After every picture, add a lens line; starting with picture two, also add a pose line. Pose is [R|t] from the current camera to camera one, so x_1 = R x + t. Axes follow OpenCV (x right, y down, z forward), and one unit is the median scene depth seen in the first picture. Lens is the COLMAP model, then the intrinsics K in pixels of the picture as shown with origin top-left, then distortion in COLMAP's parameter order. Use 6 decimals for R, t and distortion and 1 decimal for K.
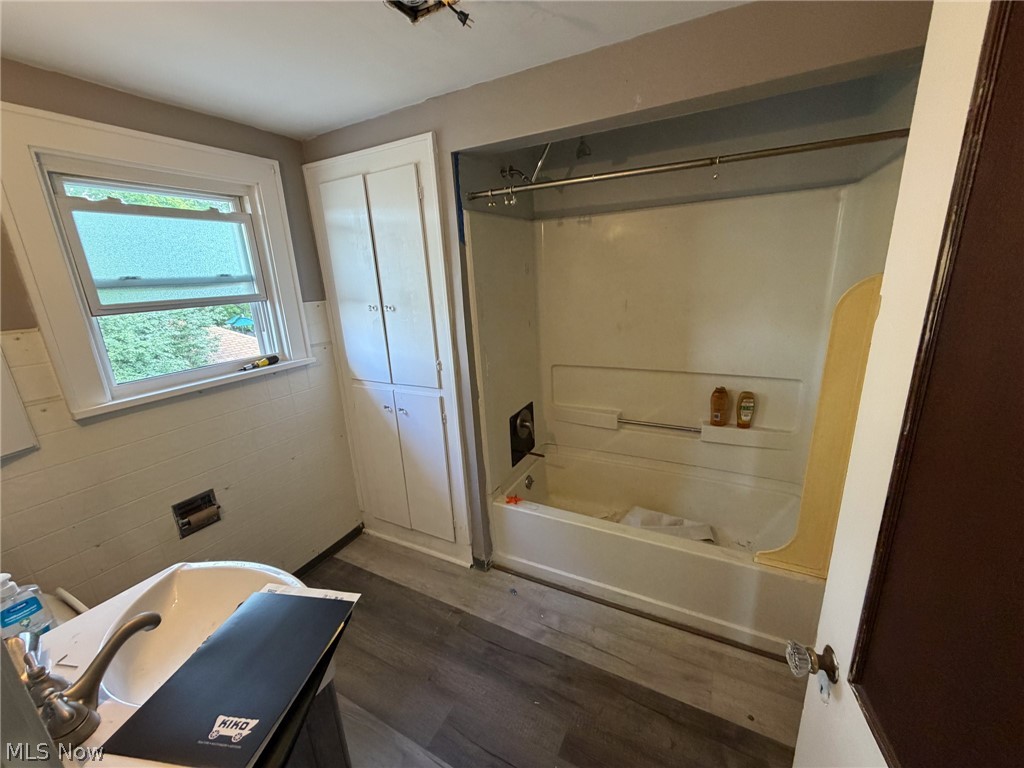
lens RADIAL K [[408.4, 0, 512.0], [0, 408.4, 384.0], [0, 0, 1]] dist [0.001745, -0.000418]
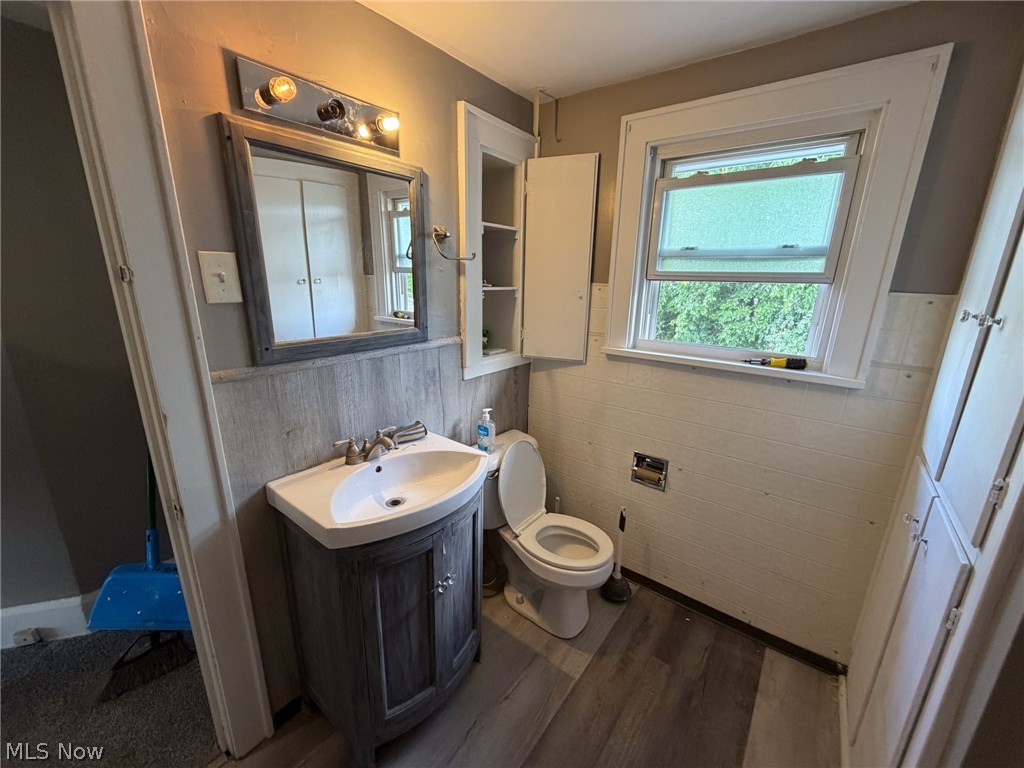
lens RADIAL K [[408.4, 0, 512.0], [0, 408.4, 384.0], [0, 0, 1]] dist [0.001745, -0.000418]
pose [[-0.175128, 0.301570, -0.937222, 0.222651], [-0.269398, 0.900926, 0.340230, -0.150593], [0.946972, 0.312069, -0.076535, 0.635794]]
